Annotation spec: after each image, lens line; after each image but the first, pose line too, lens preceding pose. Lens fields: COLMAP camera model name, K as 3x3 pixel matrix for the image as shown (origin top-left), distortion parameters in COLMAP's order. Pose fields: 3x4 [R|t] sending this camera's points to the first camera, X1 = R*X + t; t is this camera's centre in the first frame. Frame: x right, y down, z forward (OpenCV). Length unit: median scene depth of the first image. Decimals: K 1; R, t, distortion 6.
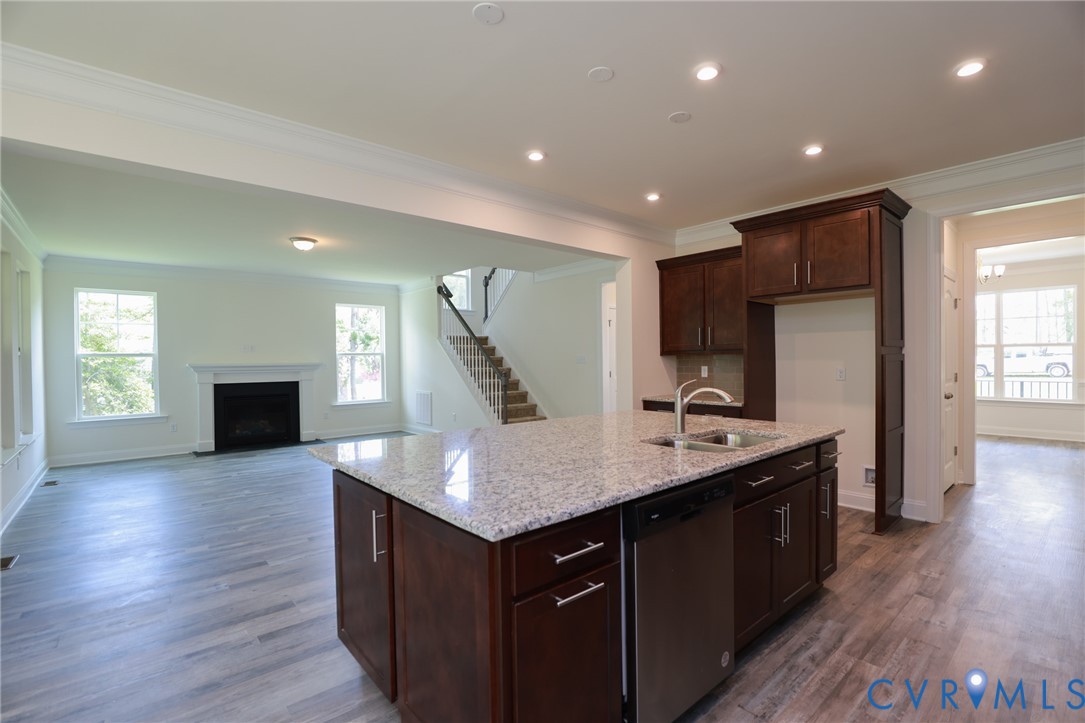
lens RADIAL K [[491.6, 0, 546.5], [0, 491.6, 360.1], [0, 0, 1]] dist [-0.026174, 0.003997]
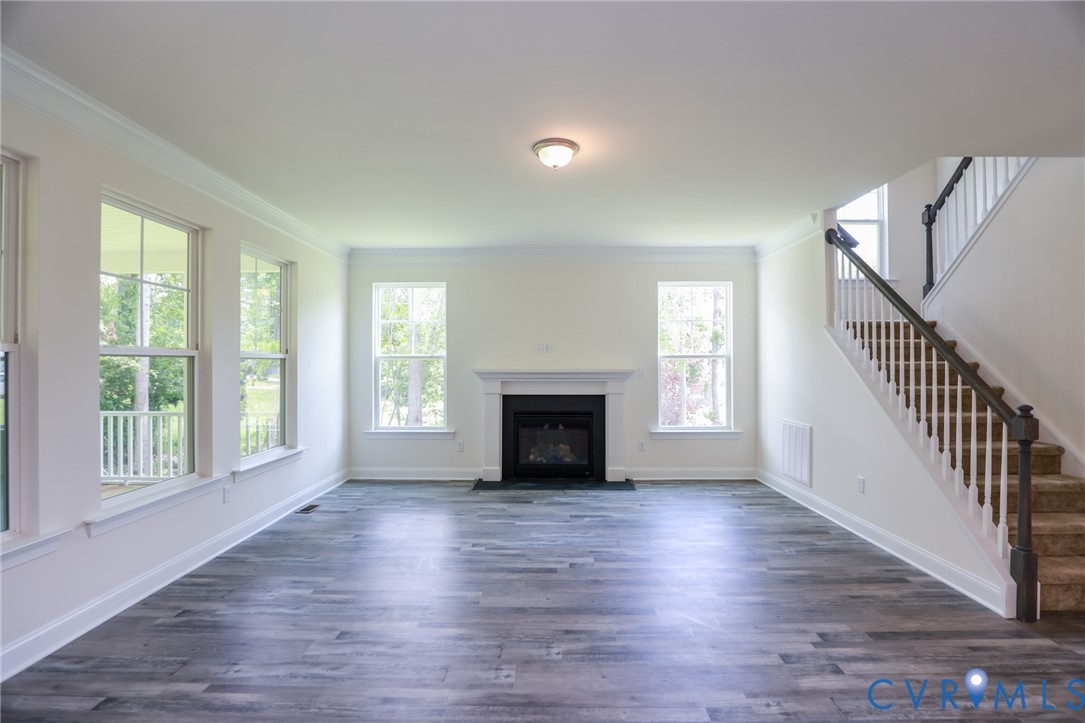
lens RADIAL K [[491.6, 0, 545.3], [0, 491.6, 356.2], [0, 0, 1]] dist [-0.026174, 0.003997]
pose [[0.748167, 0.001913, -0.663508, -0.100461], [-0.008762, 0.999937, -0.006997, -0.006794], [0.663452, 0.011048, 0.748137, 0.408731]]
